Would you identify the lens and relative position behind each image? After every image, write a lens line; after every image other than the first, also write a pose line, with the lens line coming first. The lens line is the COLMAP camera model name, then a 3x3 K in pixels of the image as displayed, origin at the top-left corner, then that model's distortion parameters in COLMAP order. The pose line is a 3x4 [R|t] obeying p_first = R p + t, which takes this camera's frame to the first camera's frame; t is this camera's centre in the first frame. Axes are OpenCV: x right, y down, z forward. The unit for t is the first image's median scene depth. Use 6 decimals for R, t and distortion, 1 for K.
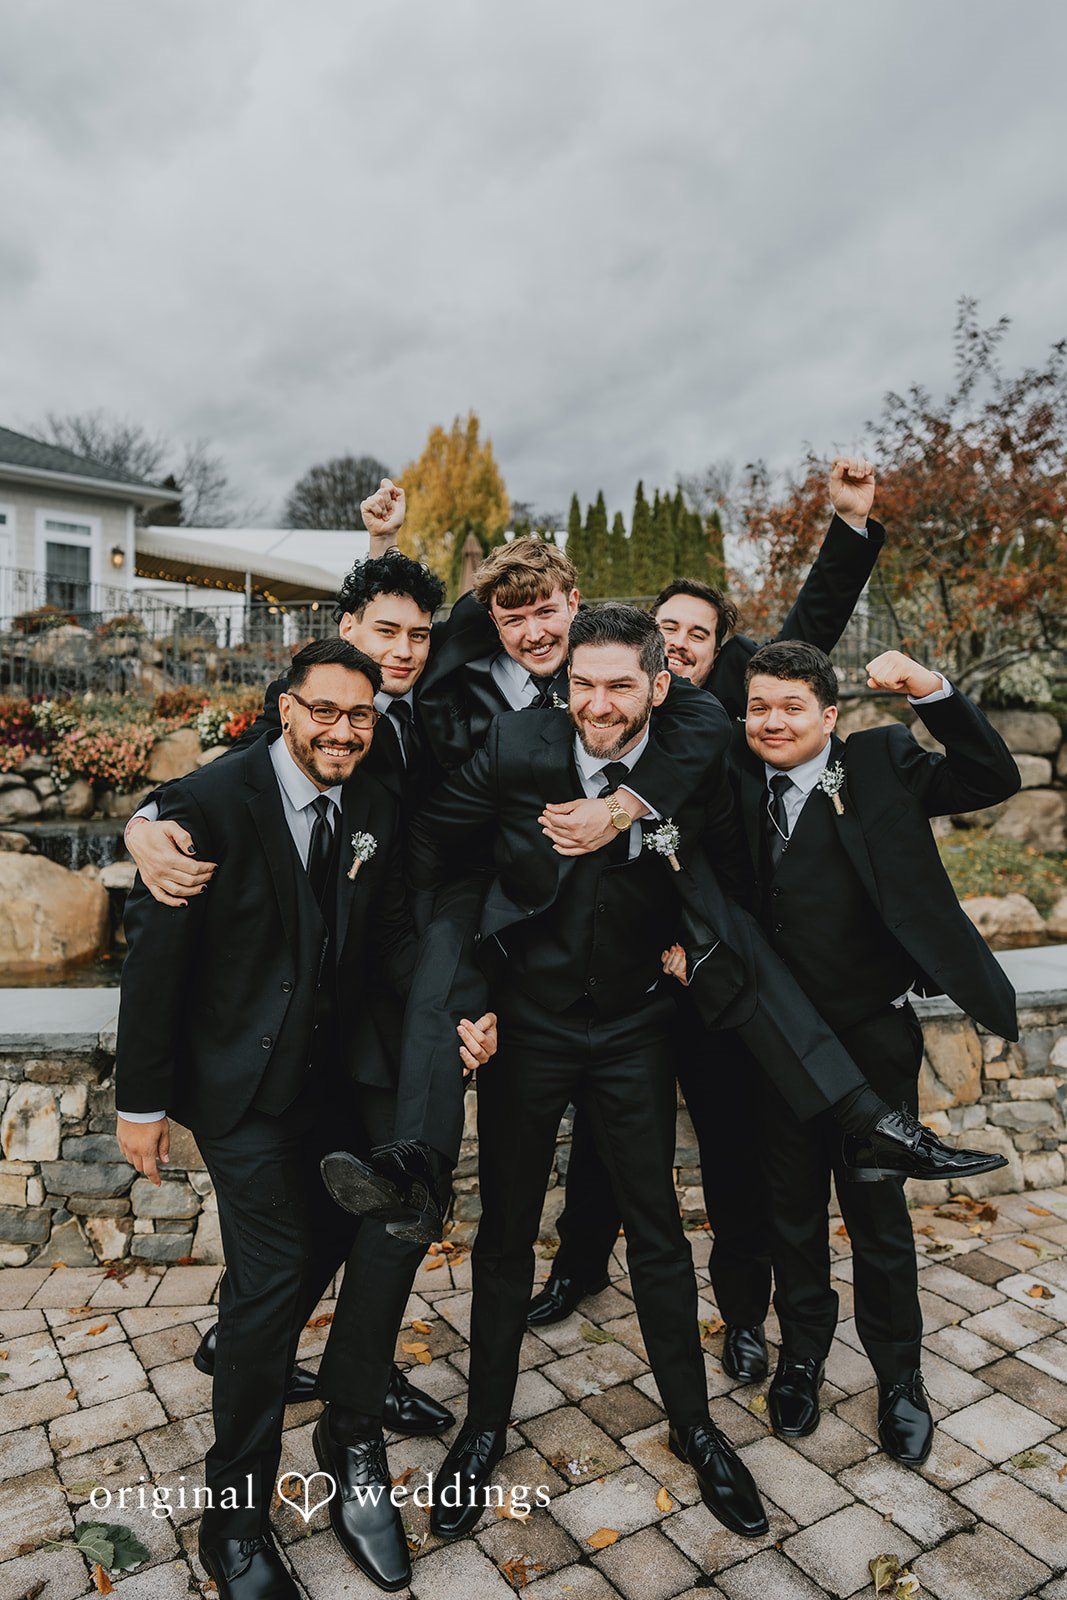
lens RADIAL K [[1022.4, 0, 520.6], [0, 1022.4, 750.2], [0, 0, 1]] dist [-0.035024, 0.032804]
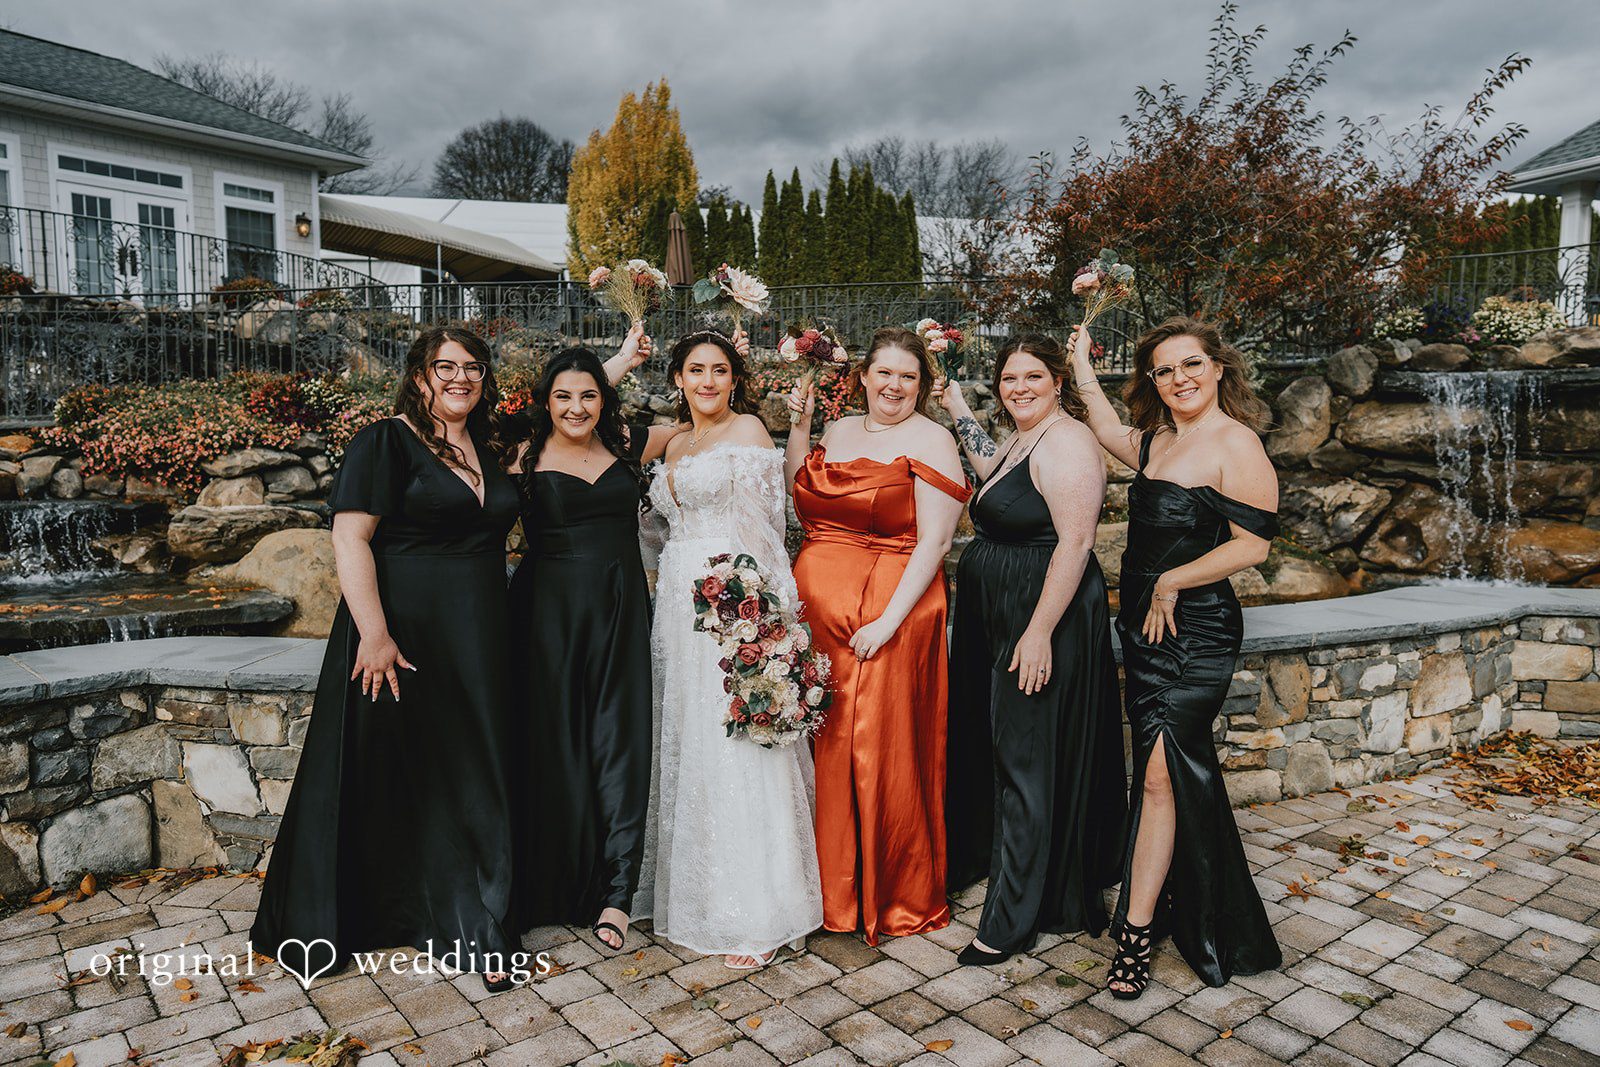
lens RADIAL K [[1022.4, 0, 800.0], [0, 1022.4, 533.5], [0, 0, 1]] dist [-0.035024, 0.032804]
pose [[0.994337, -0.005740, 0.106115, -0.102977], [-0.004751, 0.995141, 0.098345, 0.002431], [-0.106164, -0.098292, 0.989479, -0.044307]]
